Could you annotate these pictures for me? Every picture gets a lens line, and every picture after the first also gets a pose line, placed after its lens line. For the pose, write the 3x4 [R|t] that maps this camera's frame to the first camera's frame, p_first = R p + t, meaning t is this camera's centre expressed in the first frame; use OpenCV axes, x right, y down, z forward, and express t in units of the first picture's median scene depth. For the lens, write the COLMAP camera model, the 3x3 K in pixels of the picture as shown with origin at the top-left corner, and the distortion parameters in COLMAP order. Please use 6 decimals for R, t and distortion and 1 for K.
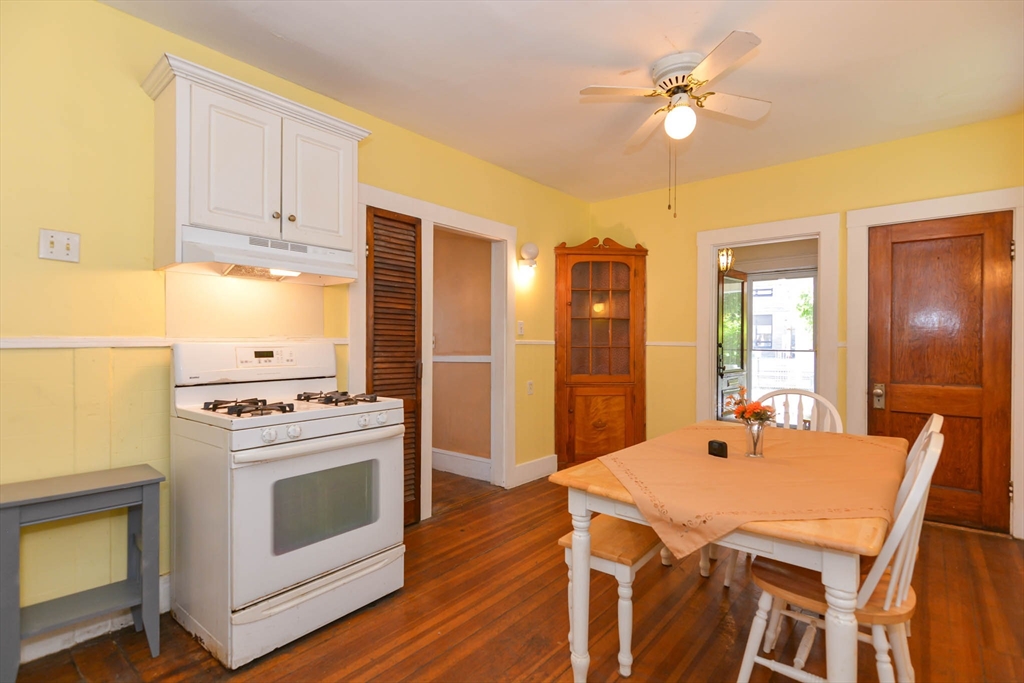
lens RADIAL K [[484.4, 0, 517.3], [0, 484.4, 343.1], [0, 0, 1]] dist [-0.002472, -0.001496]
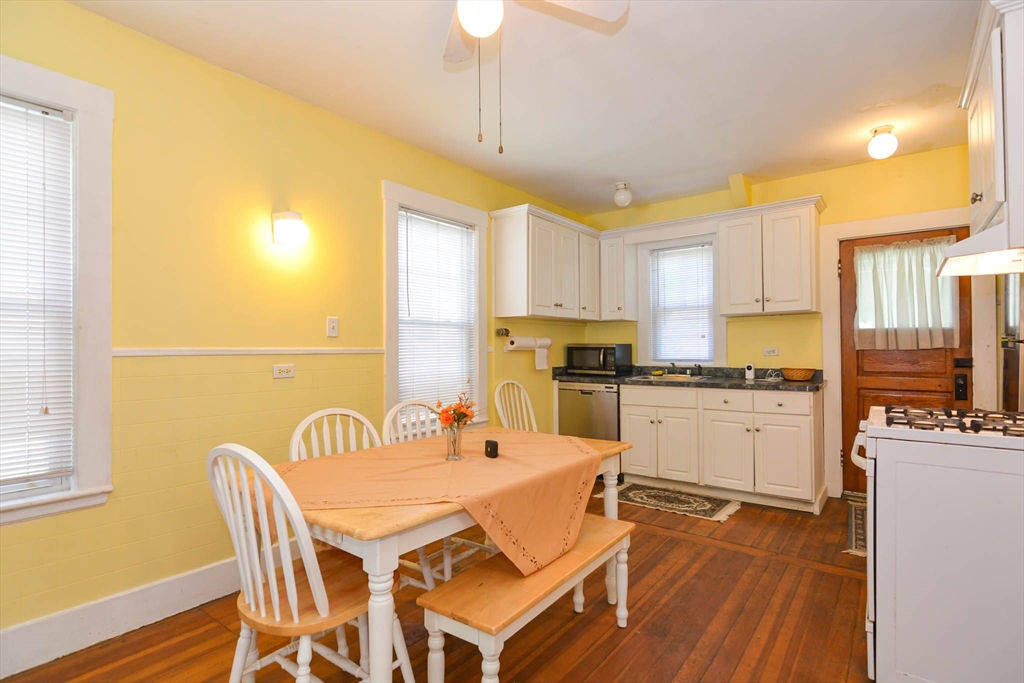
lens RADIAL K [[492.9, 0, 512.6], [0, 492.9, 343.6], [0, 0, 1]] dist [0.011783, -0.010834]
pose [[-0.999539, 0.007021, -0.029553, 0.258937], [0.007259, 0.999942, -0.007940, -0.005324], [0.029495, -0.008151, -0.999532, 1.380547]]
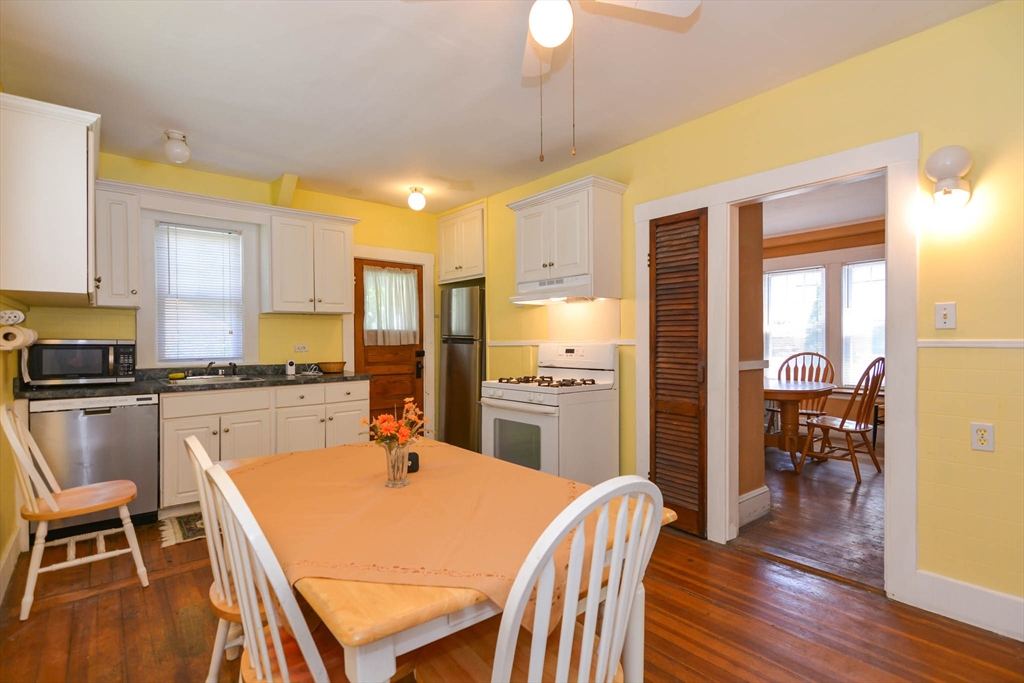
lens RADIAL K [[492.9, 0, 512.6], [0, 492.9, 343.6], [0, 0, 1]] dist [0.011783, -0.010834]
pose [[-0.185668, 0.008973, -0.982572, 0.862896], [0.004180, 0.999956, 0.008341, -0.011732], [0.982604, -0.002559, -0.185697, 0.901890]]
